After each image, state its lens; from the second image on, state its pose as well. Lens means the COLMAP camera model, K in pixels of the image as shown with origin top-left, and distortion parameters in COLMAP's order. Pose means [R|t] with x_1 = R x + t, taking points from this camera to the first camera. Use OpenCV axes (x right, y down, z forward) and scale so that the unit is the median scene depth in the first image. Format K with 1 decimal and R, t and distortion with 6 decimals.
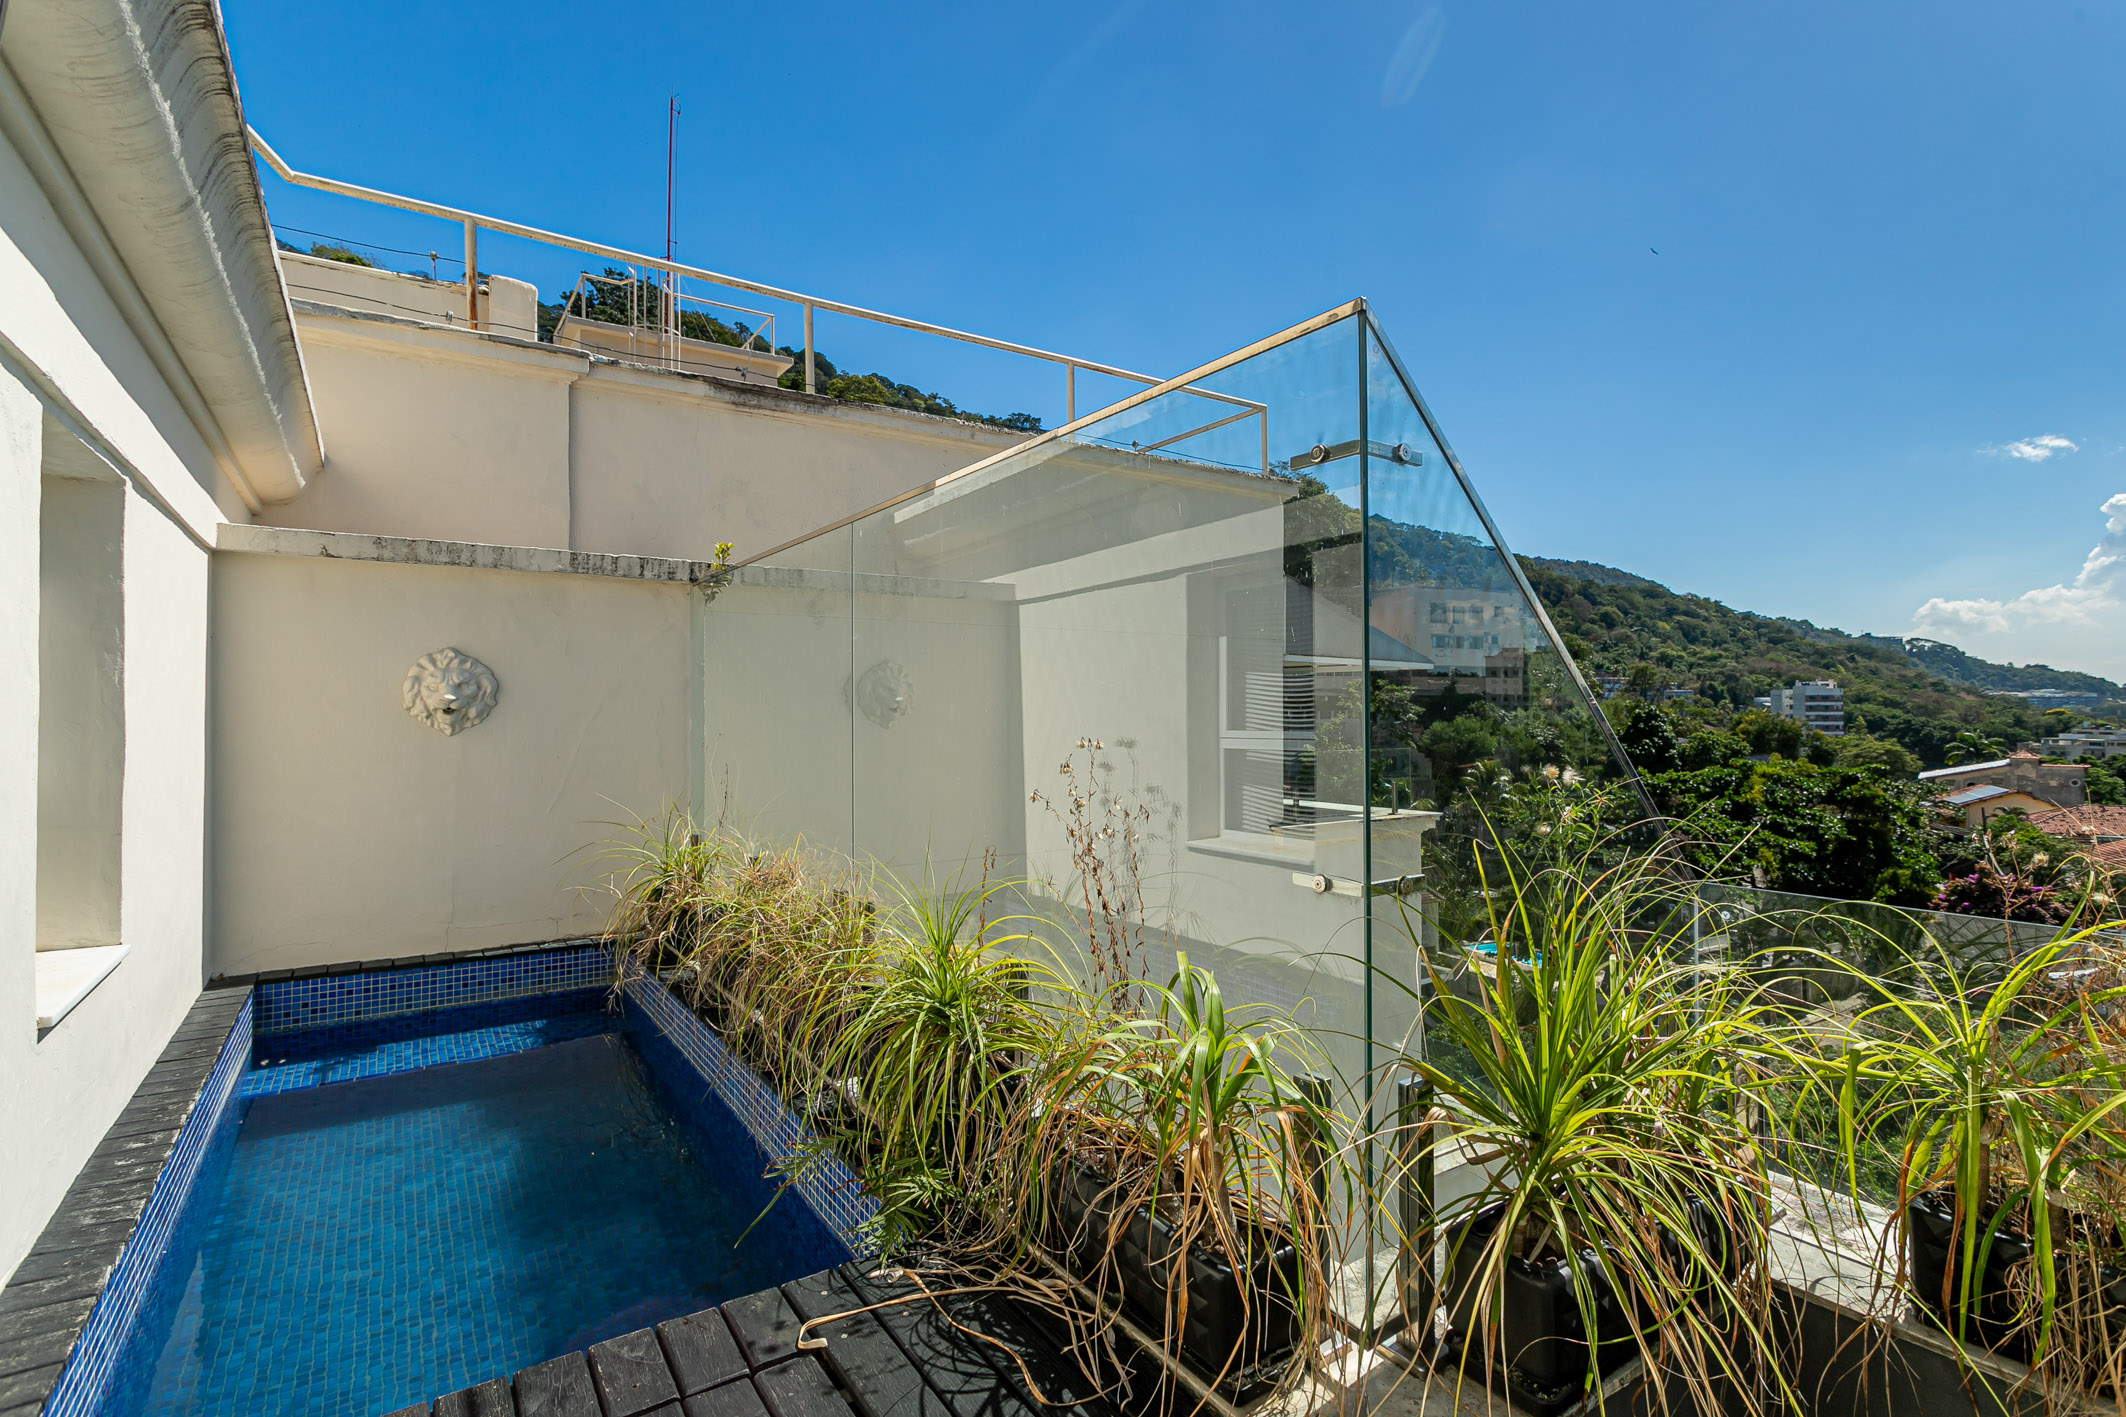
lens RADIAL K [[1020.2, 0, 1068.2], [0, 1020.2, 717.7], [0, 0, 1]] dist [0.005629, 0.000815]
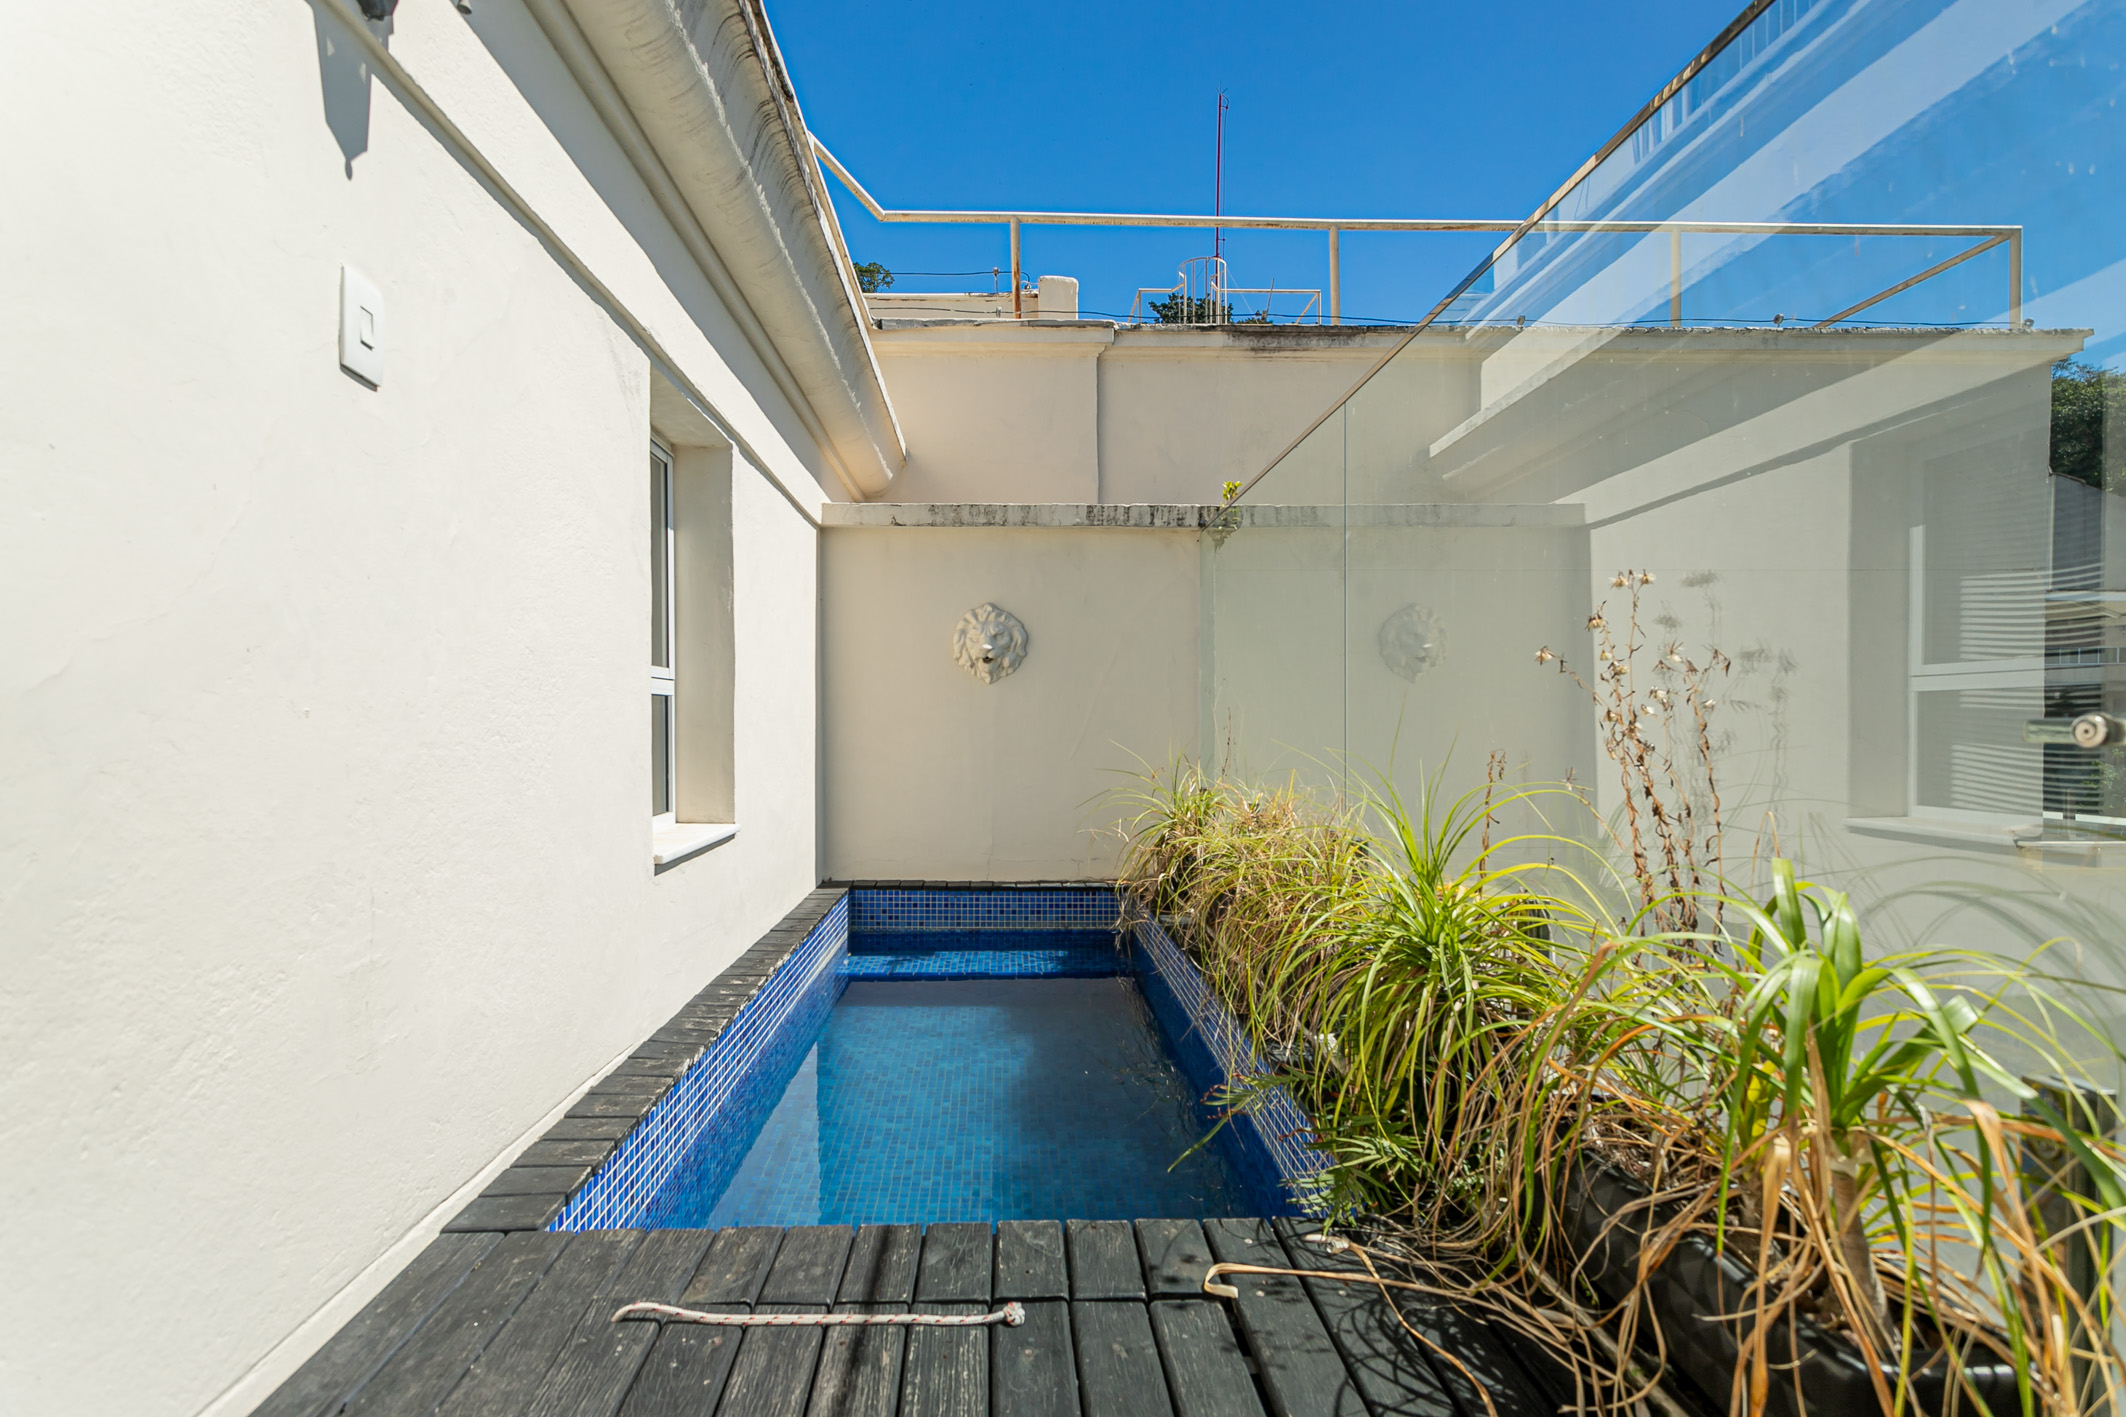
lens RADIAL K [[1020.2, 0, 1032.2], [0, 1020.2, 753.7], [0, 0, 1]] dist [0.005629, 0.000815]
pose [[0.839810, 0.009126, -0.542804, 0.031445], [0.001182, 0.999826, 0.018638, 0.074842], [0.542879, -0.016293, 0.839653, 0.105672]]
